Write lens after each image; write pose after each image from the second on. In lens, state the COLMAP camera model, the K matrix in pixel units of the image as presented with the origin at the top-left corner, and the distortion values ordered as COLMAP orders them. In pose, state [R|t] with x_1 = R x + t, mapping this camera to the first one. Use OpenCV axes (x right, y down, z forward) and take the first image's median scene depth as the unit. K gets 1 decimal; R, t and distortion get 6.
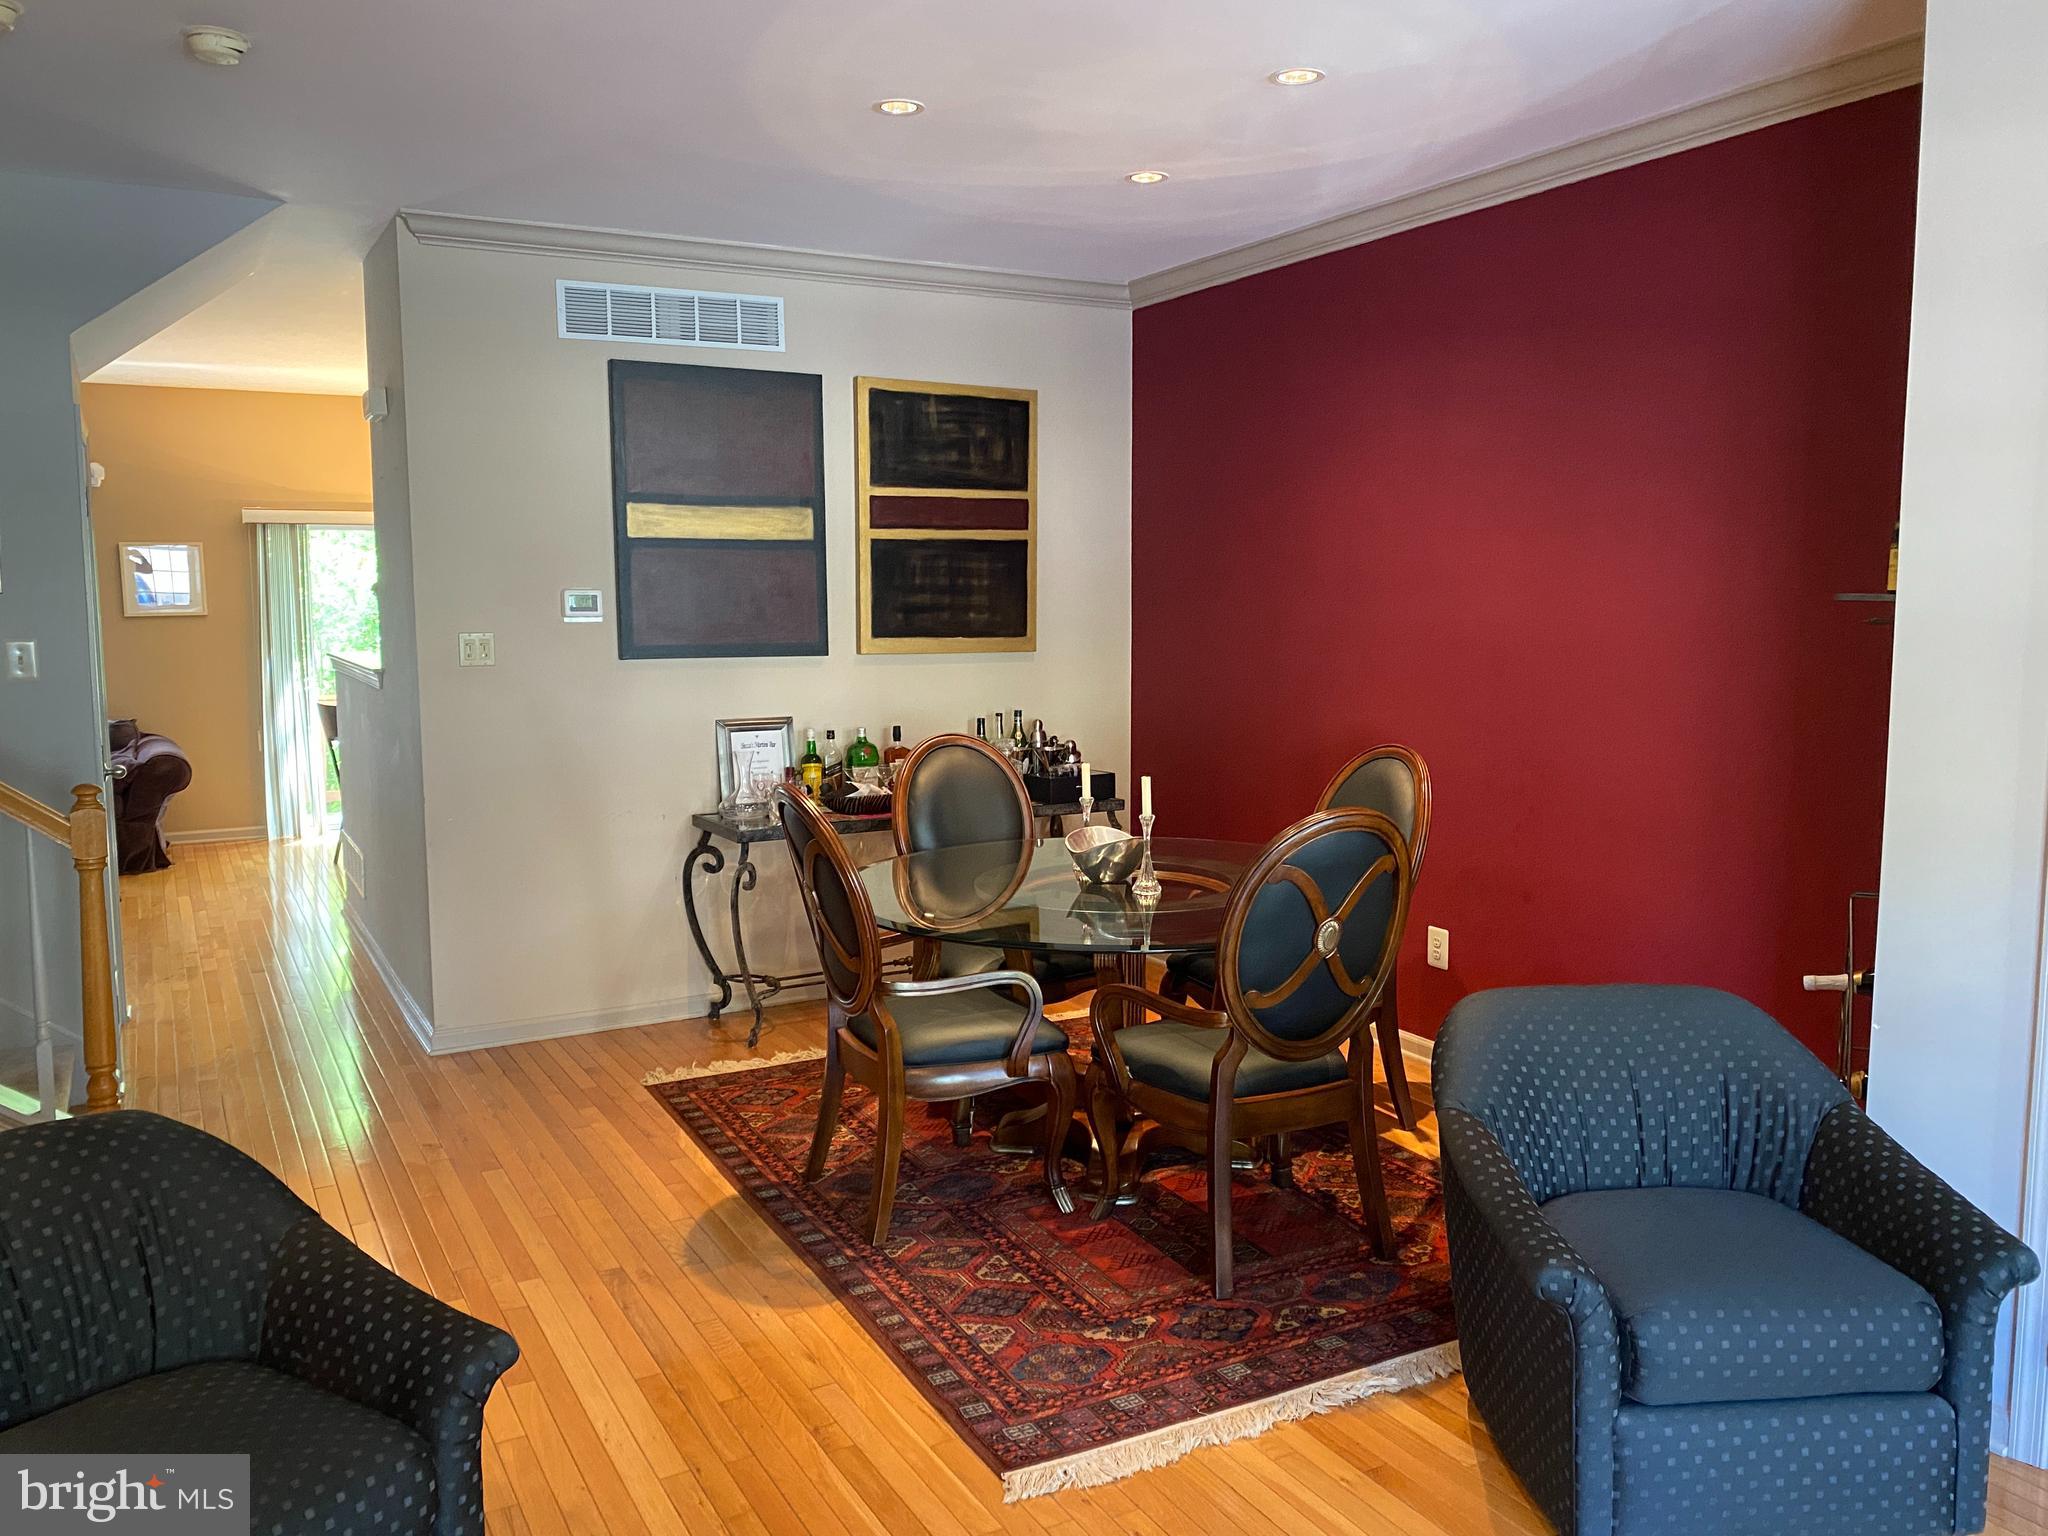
lens RADIAL K [[1553.5, 0, 994.0], [0, 1553.5, 762.7], [0, 0, 1]] dist [0.057800, -0.060378]
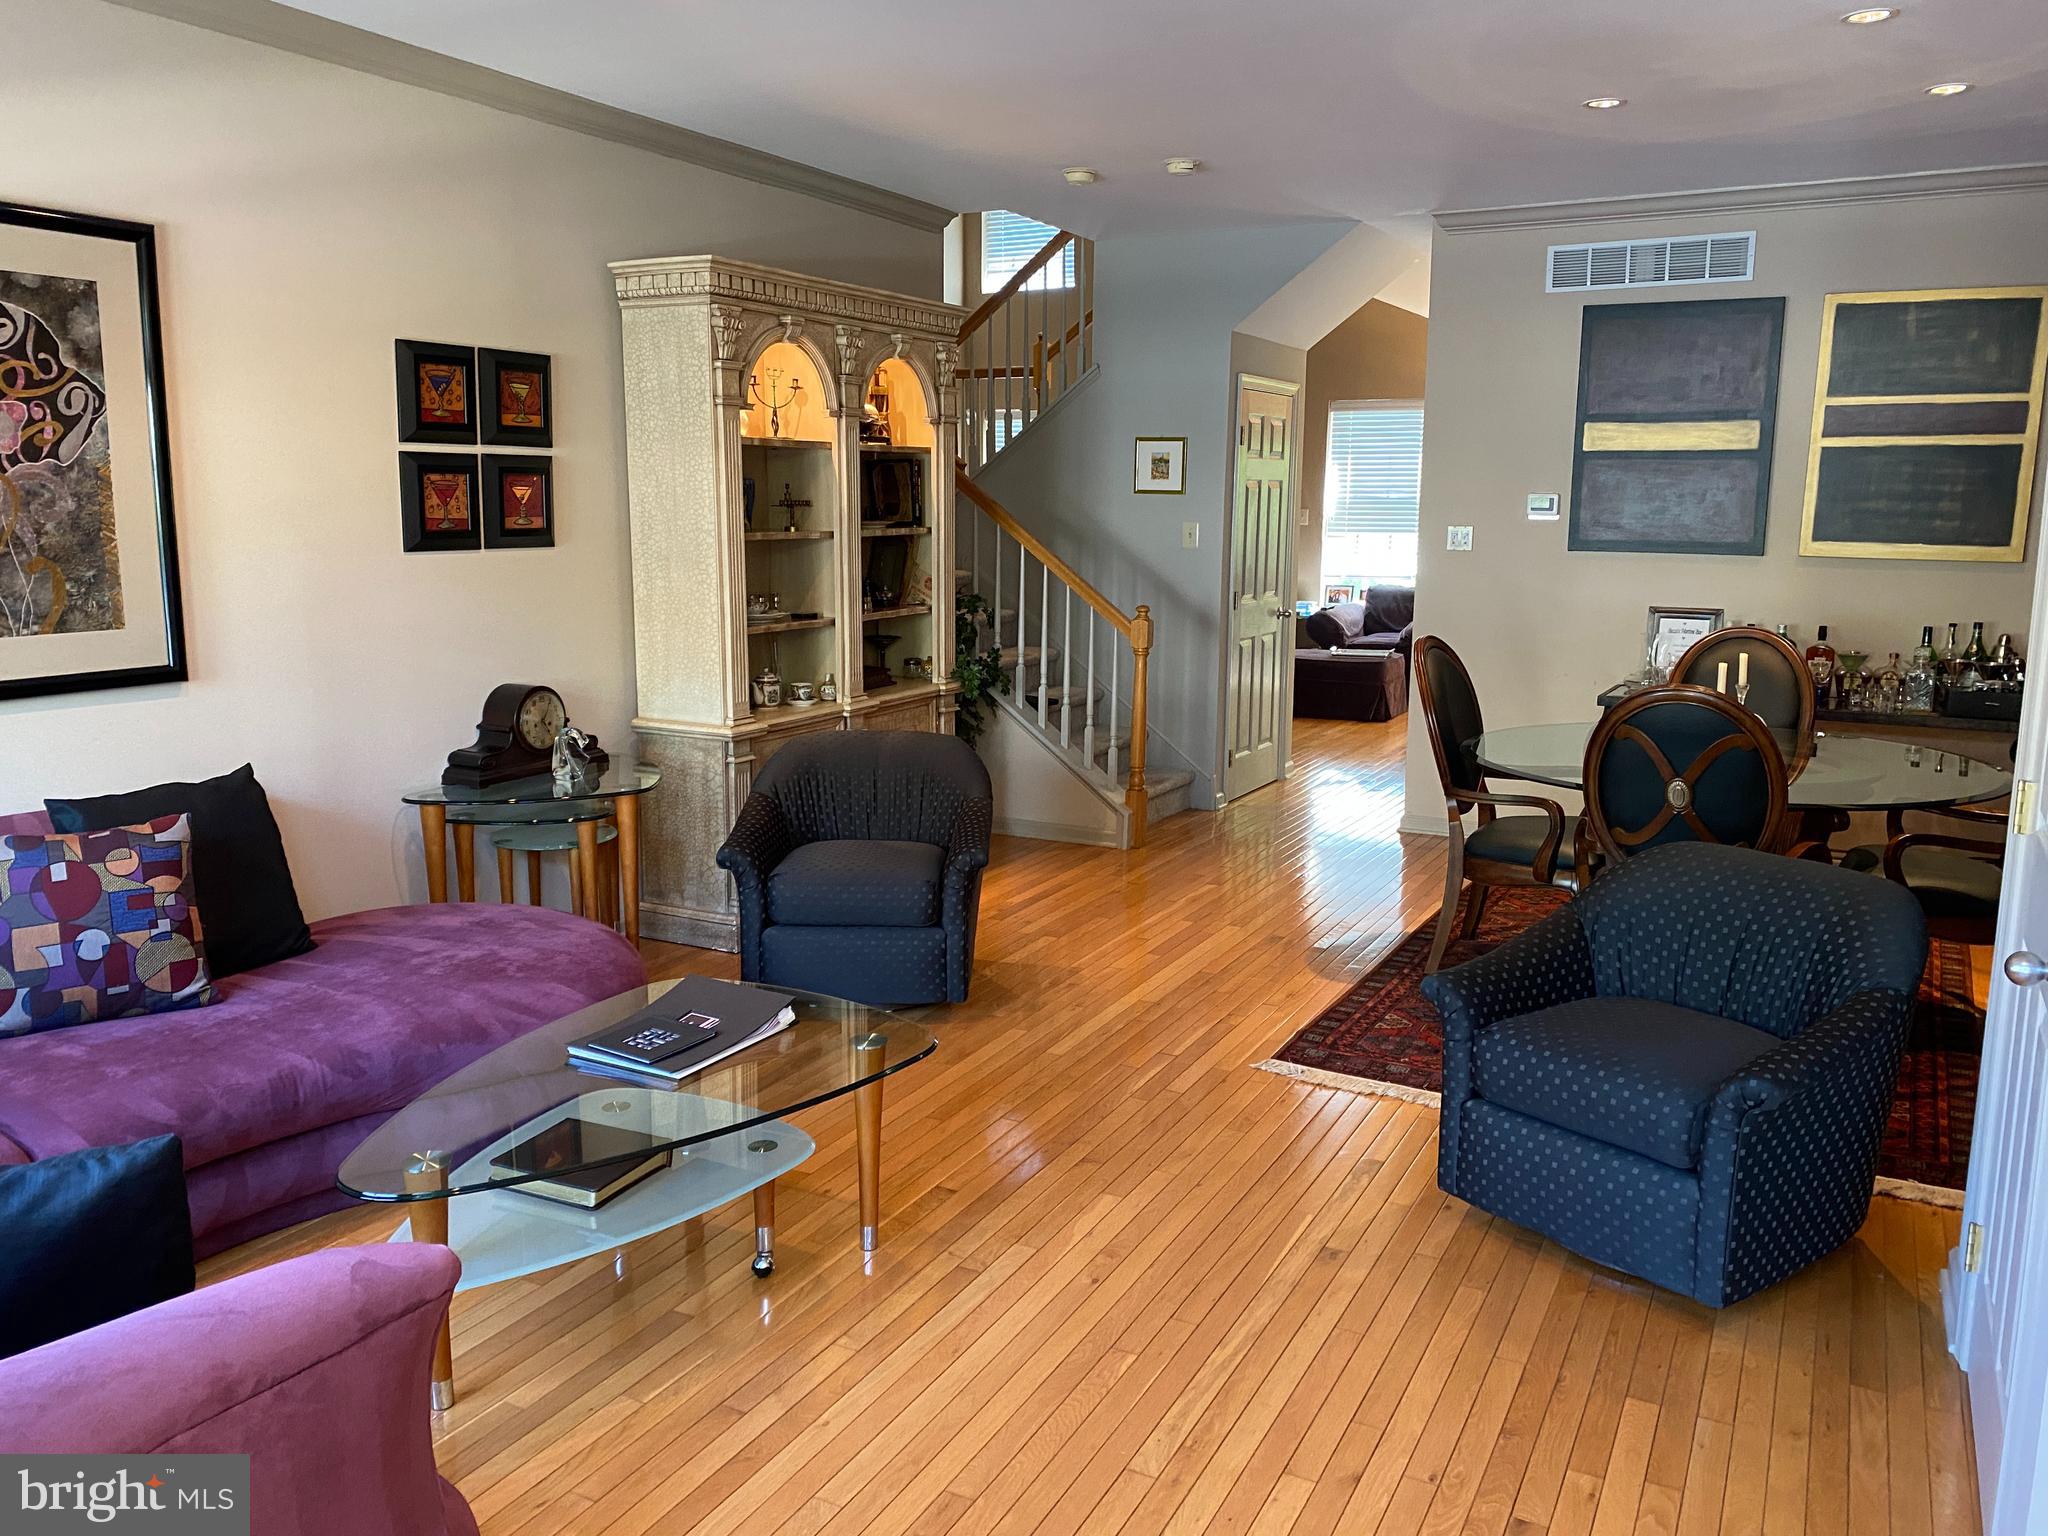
lens RADIAL K [[1528.1, 0, 1024.0], [0, 1528.1, 768.0], [0, 0, 1]] dist [0.045675, -0.049713]
pose [[0.548706, 0.156318, -0.821271, 0.555204], [-0.099934, 0.987584, 0.121206, -0.000417], [0.830021, 0.015567, 0.557515, -0.040819]]
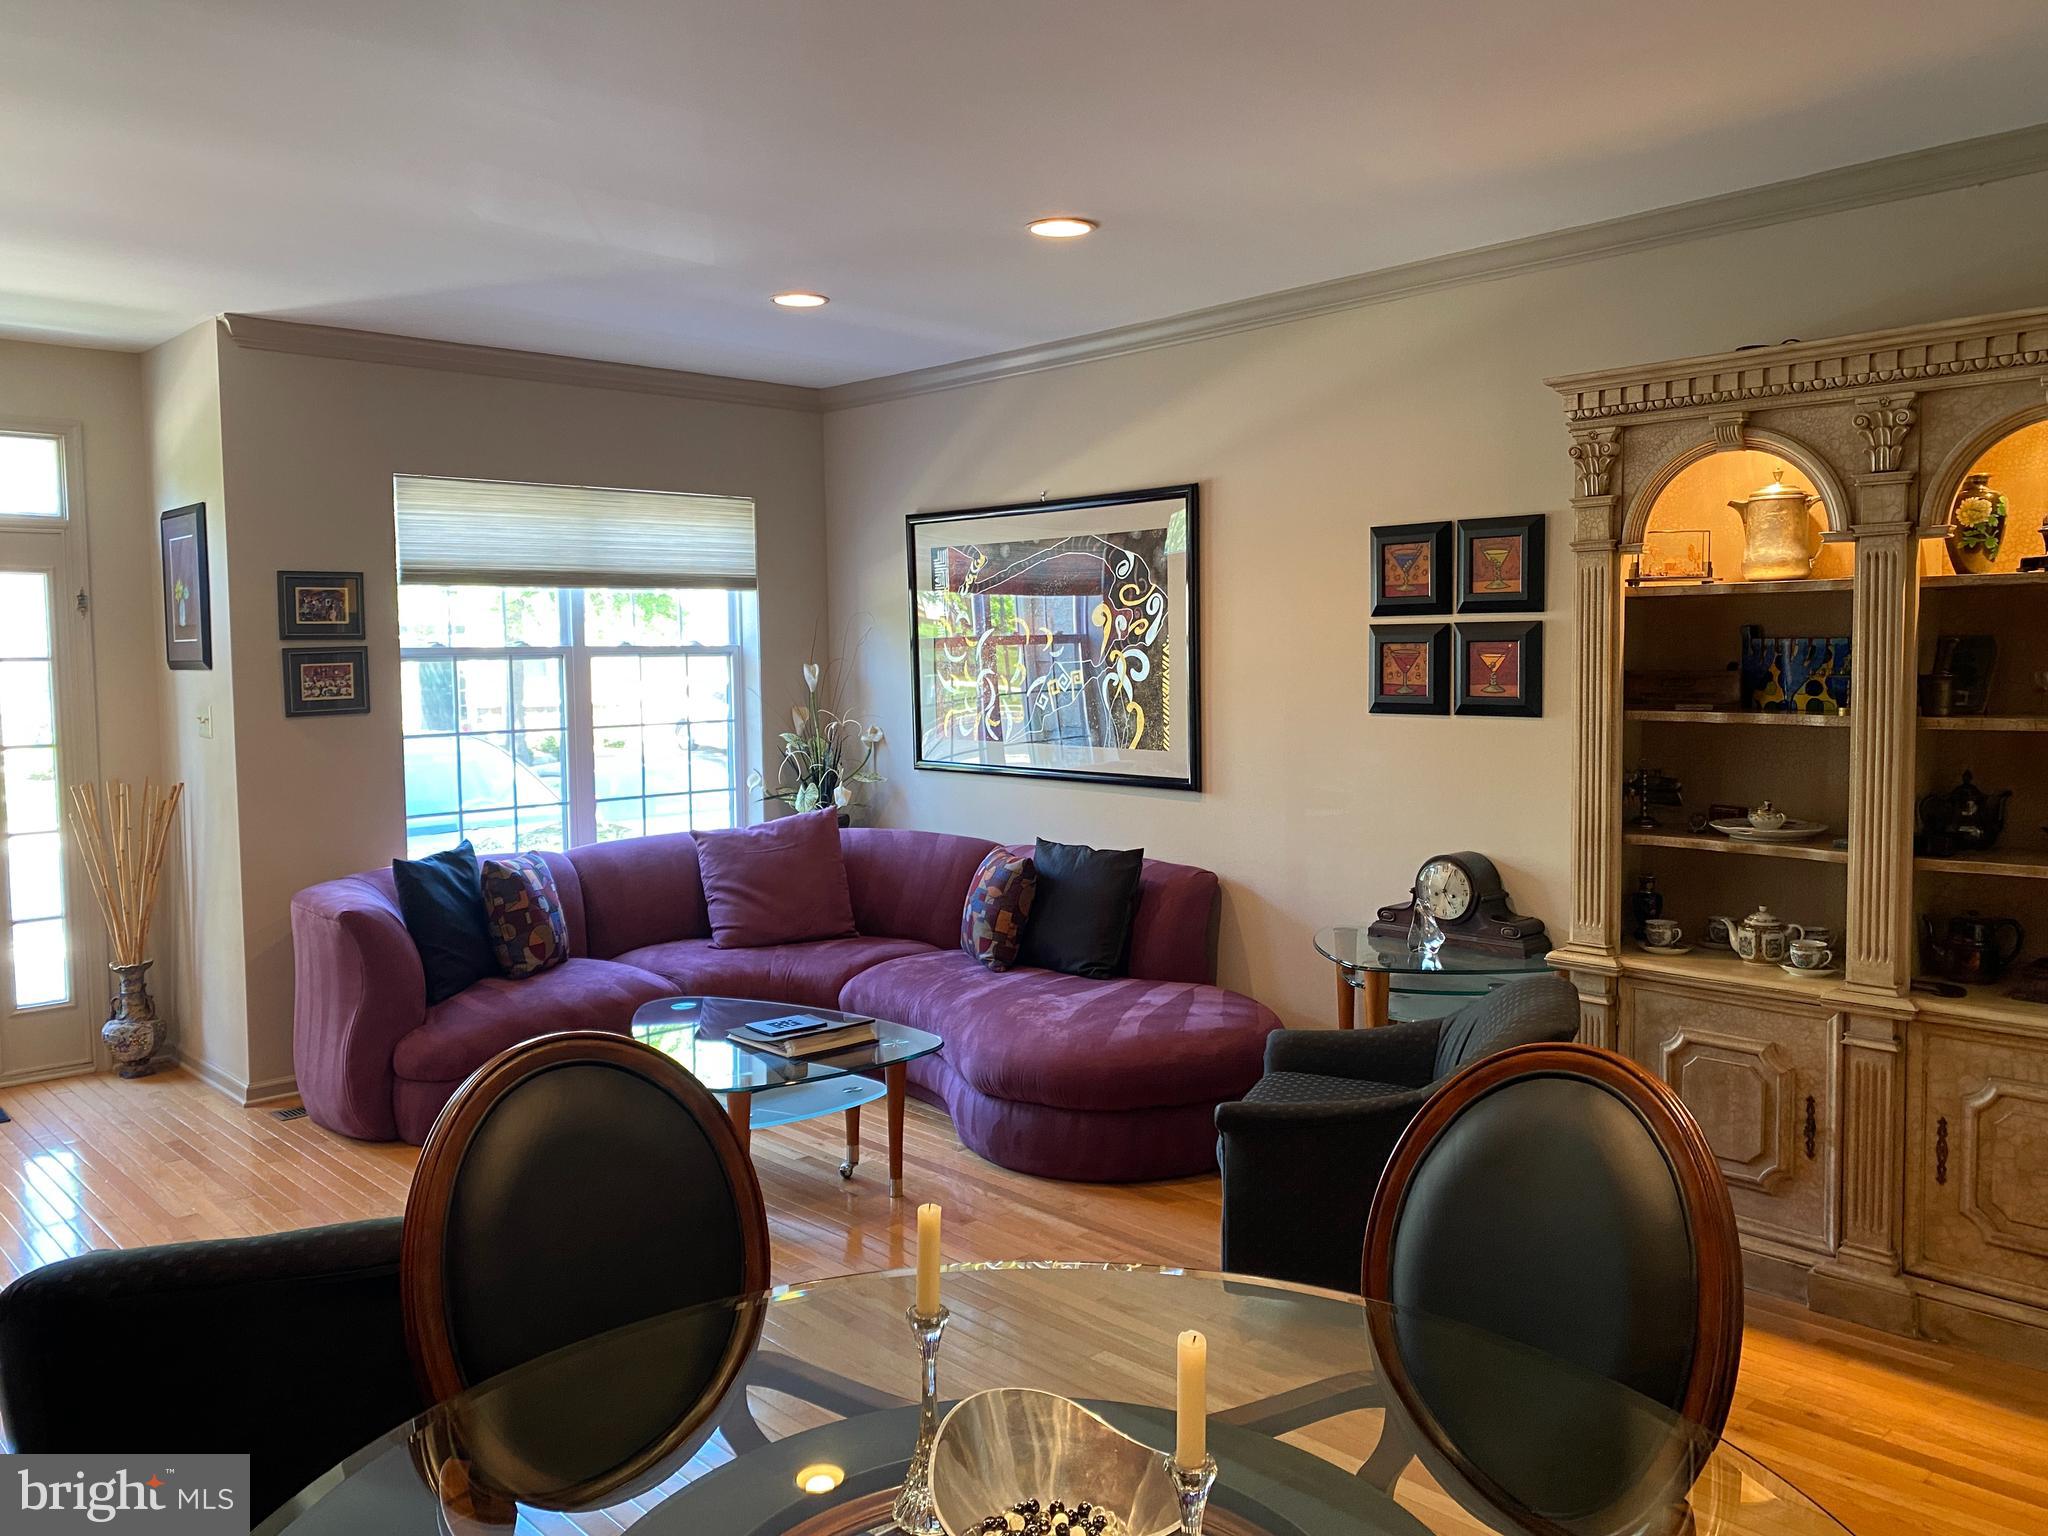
lens RADIAL K [[1553.5, 0, 994.0], [0, 1553.5, 762.7], [0, 0, 1]] dist [0.057800, -0.060378]
pose [[-0.969136, 0.033728, -0.244210, 0.128269], [-0.010822, 0.983822, 0.178820, -0.117320], [0.246290, 0.175943, -0.953092, 0.983631]]
